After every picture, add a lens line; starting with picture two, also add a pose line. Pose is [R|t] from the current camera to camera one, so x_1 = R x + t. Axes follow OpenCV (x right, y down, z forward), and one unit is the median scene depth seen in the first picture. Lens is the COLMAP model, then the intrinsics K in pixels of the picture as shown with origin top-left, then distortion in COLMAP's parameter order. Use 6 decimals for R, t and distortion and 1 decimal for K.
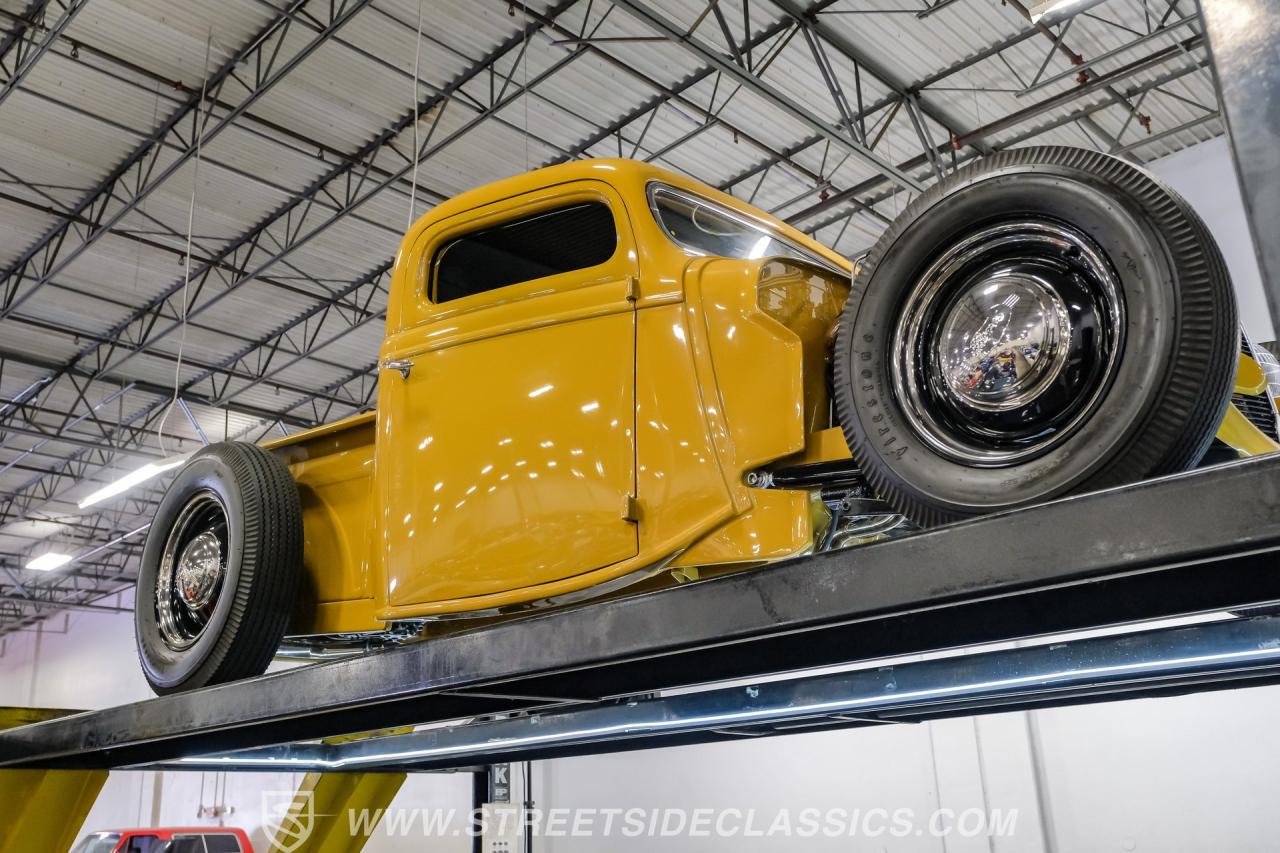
lens RADIAL K [[1202.1, 0, 640.2], [0, 1202.1, 411.7], [0, 0, 1]] dist [-0.002703, 0.003988]
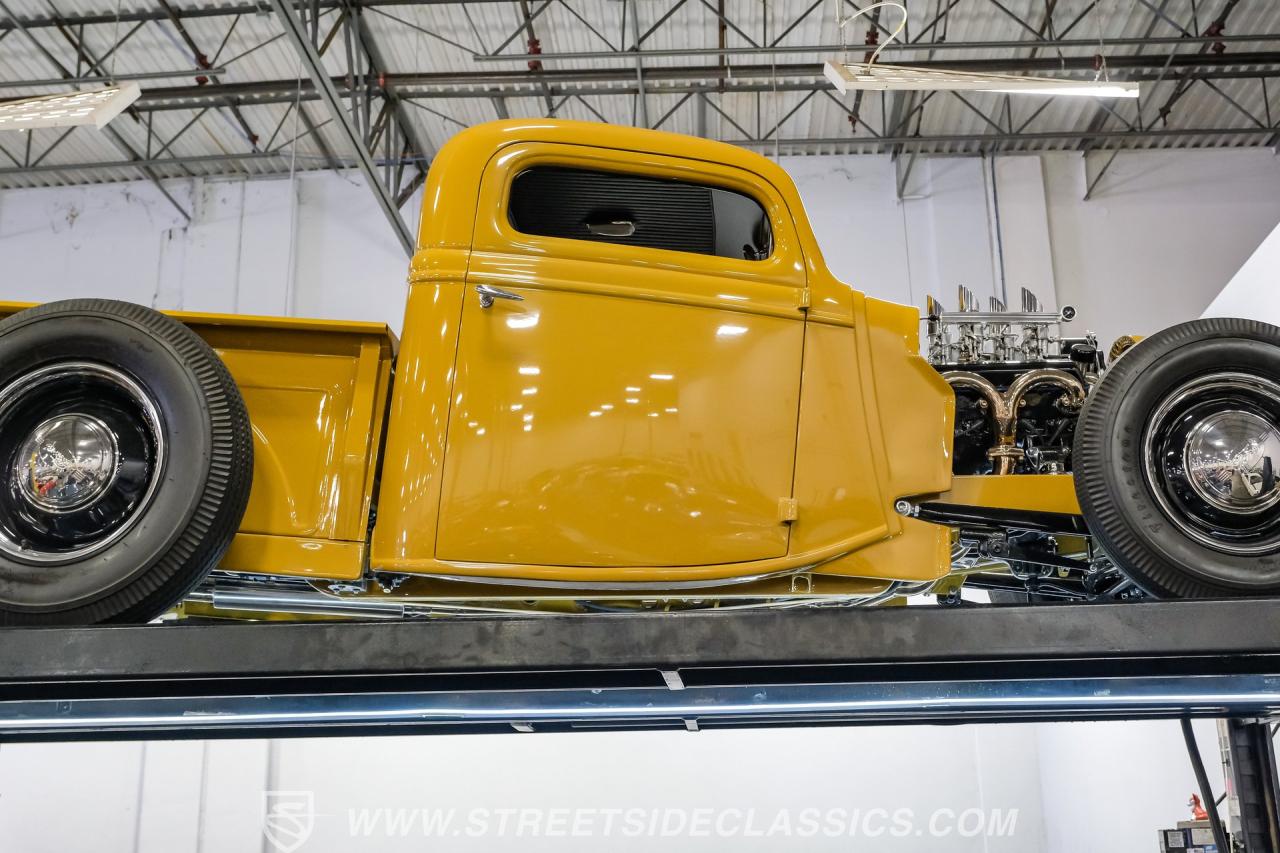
lens RADIAL K [[1454.2, 0, 640.1], [0, 1454.2, 395.1], [0, 0, 1]] dist [-0.018309, 0.040654]
pose [[0.769471, 0.212654, 0.602240, -0.699718], [-0.226036, 0.972586, -0.054622, 0.063809], [-0.597346, -0.094098, 0.796445, 0.066692]]
